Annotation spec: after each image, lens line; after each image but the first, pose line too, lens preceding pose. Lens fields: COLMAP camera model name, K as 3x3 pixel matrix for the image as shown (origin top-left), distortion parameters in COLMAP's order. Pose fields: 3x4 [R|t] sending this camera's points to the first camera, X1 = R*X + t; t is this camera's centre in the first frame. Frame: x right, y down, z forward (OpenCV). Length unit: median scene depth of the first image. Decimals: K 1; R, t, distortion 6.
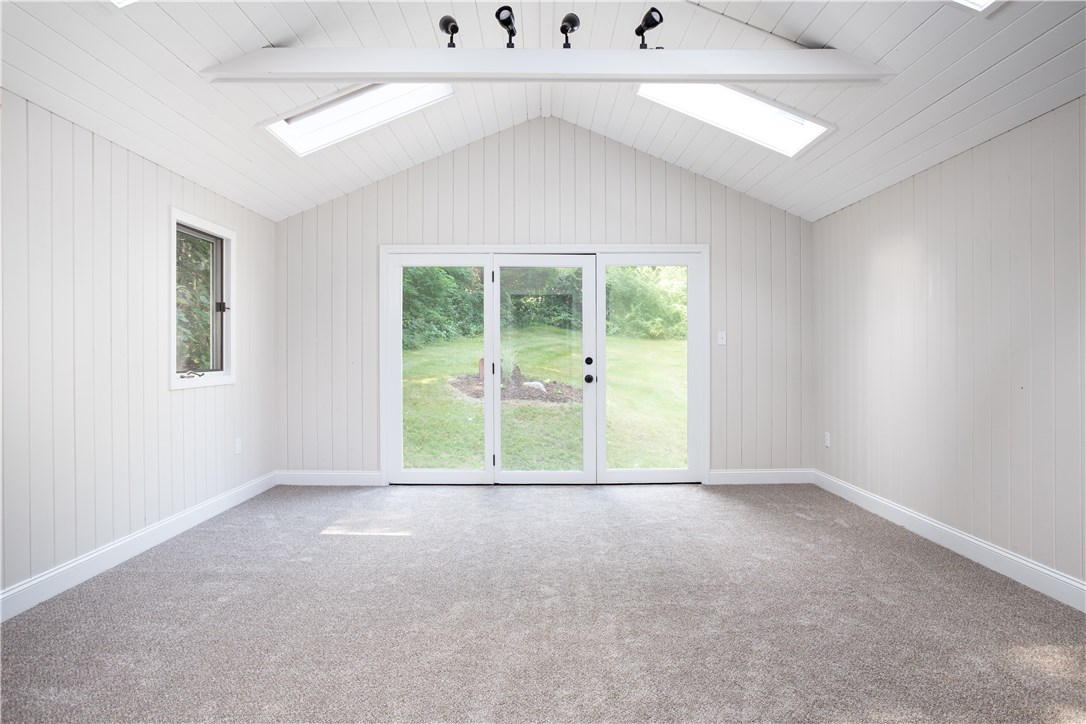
lens RADIAL K [[610.3, 0, 545.2], [0, 610.3, 352.3], [0, 0, 1]] dist [-0.058825, 0.029840]
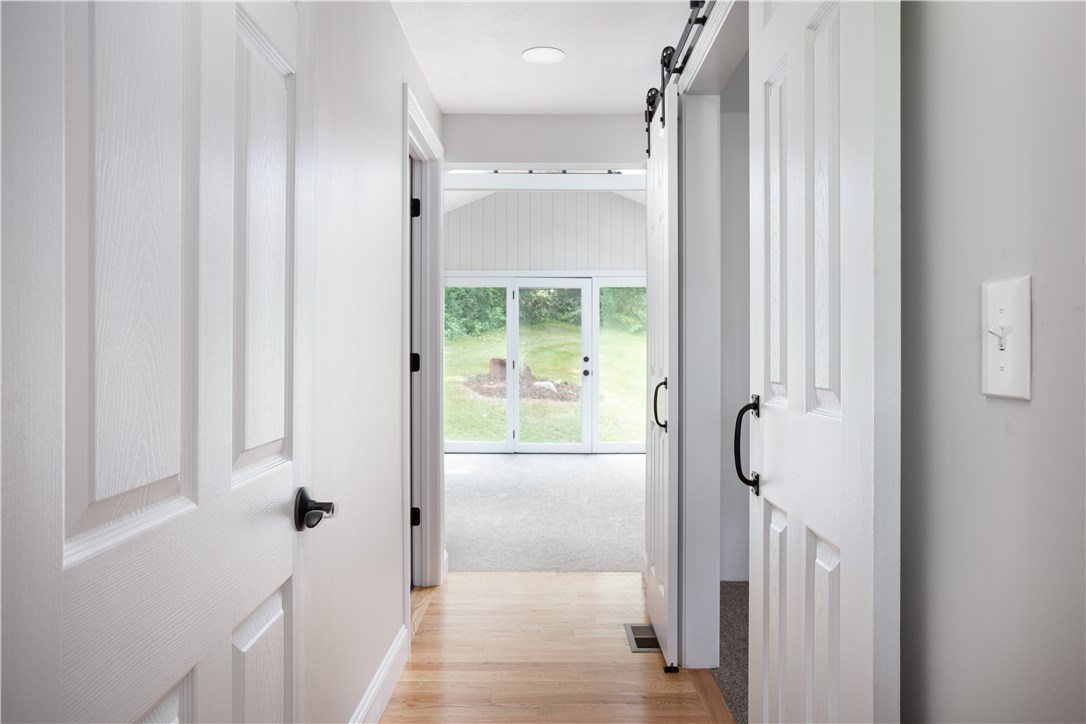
lens RADIAL K [[745.6, 0, 538.8], [0, 745.6, 359.7], [0, 0, 1]] dist [-0.000548, -0.000004]
pose [[0.999637, 0.003381, -0.026737, 0.006187], [-0.003117, 0.999946, 0.009927, -0.000296], [0.026769, -0.009840, 0.999593, -0.301897]]
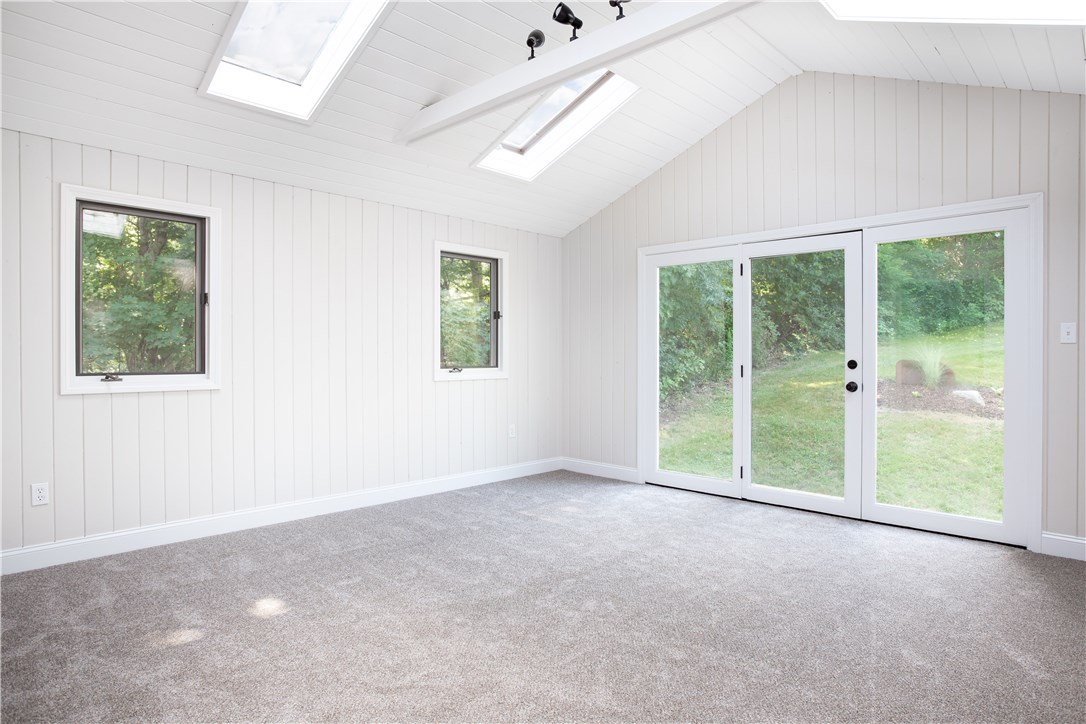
lens RADIAL K [[610.3, 0, 537.6], [0, 610.3, 359.4], [0, 0, 1]] dist [-0.058825, 0.029840]
pose [[0.717249, 0.011052, -0.696729, 0.160314], [-0.002479, 0.999908, 0.013309, -0.000969], [0.696813, -0.007818, 0.717211, 0.071942]]
